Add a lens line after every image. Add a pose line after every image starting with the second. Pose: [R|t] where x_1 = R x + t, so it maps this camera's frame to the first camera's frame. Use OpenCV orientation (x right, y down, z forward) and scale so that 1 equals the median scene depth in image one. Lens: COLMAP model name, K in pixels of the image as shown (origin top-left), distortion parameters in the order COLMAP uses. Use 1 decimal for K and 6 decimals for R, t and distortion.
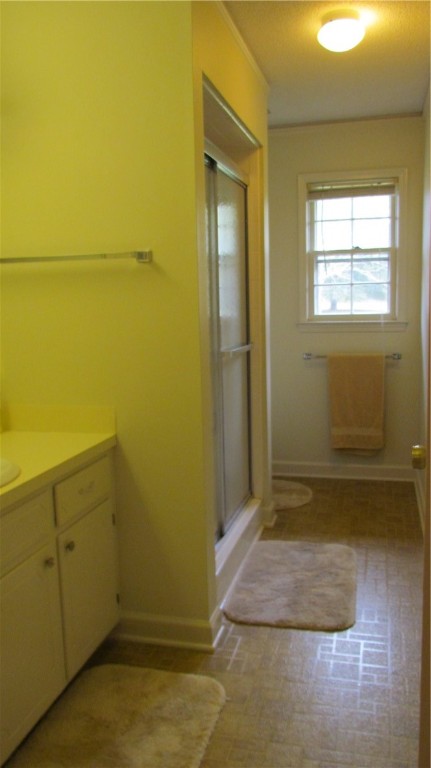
lens RADIAL K [[629.0, 0, 216.0], [0, 629.0, 385.5], [0, 0, 1]] dist [-0.030244, 0.011374]
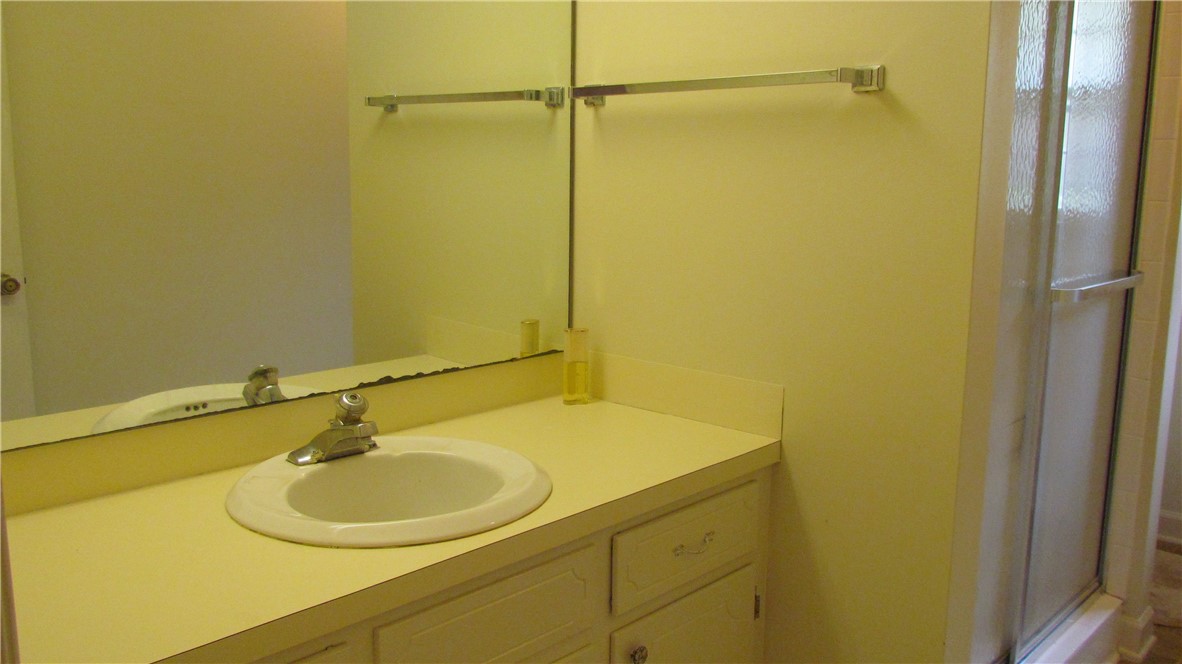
lens RADIAL K [[968.0, 0, 590.8], [0, 968.0, 326.7], [0, 0, 1]] dist [-0.030244, 0.011374]
pose [[0.877429, 0.104708, -0.468139, 0.046304], [-0.094551, 0.994492, 0.045222, -0.025815], [0.470296, 0.004584, 0.882497, 0.199228]]
